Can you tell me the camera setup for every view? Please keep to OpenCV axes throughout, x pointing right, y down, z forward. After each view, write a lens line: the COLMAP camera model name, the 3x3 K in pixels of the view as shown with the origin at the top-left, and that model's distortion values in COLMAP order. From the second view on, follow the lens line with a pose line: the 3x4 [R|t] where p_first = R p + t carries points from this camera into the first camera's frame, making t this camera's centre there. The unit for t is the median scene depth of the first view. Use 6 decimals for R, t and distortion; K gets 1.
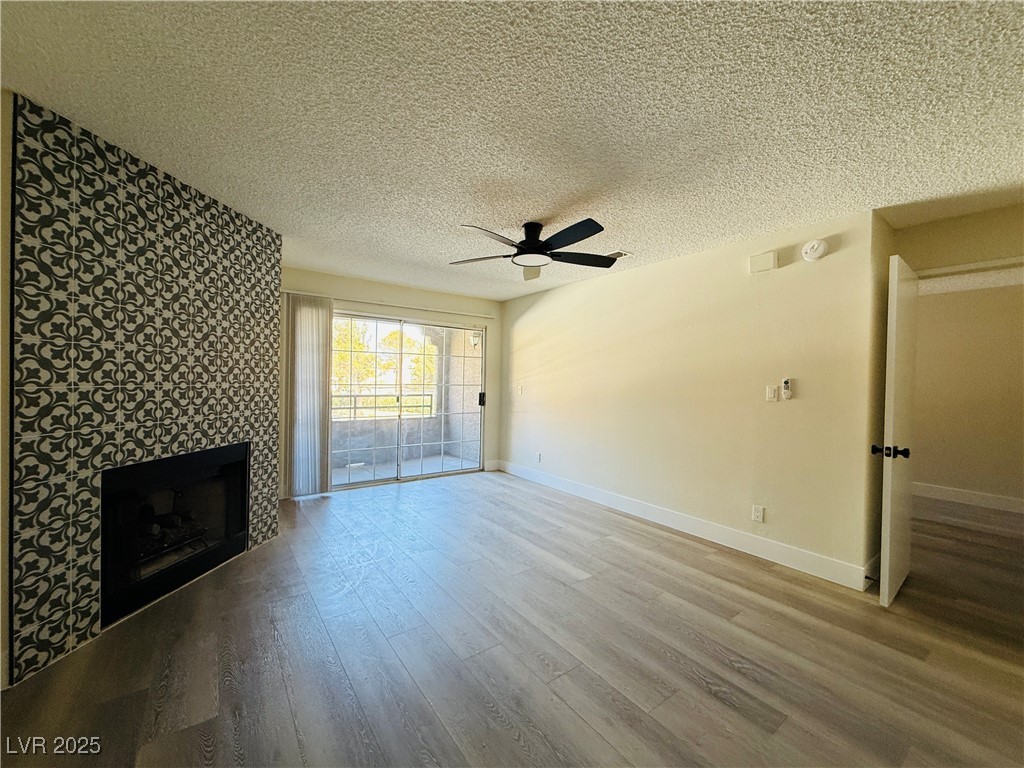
lens RADIAL K [[404.2, 0, 505.7], [0, 404.2, 386.7], [0, 0, 1]] dist [0.000485, -0.000074]
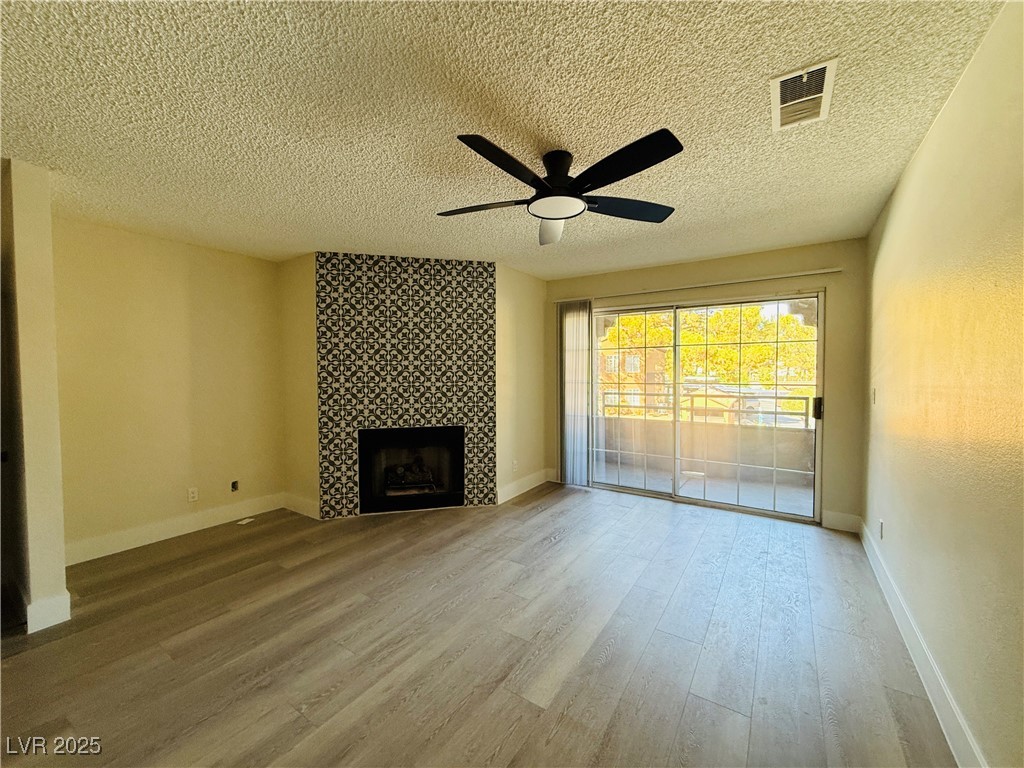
lens RADIAL K [[404.2, 0, 510.2], [0, 404.2, 386.3], [0, 0, 1]] dist [0.000485, -0.000074]
pose [[0.349499, 0.014718, -0.936821, 0.715090], [-0.005254, 0.999892, 0.013748, -0.016339], [0.936922, 0.000117, 0.349539, 0.707454]]
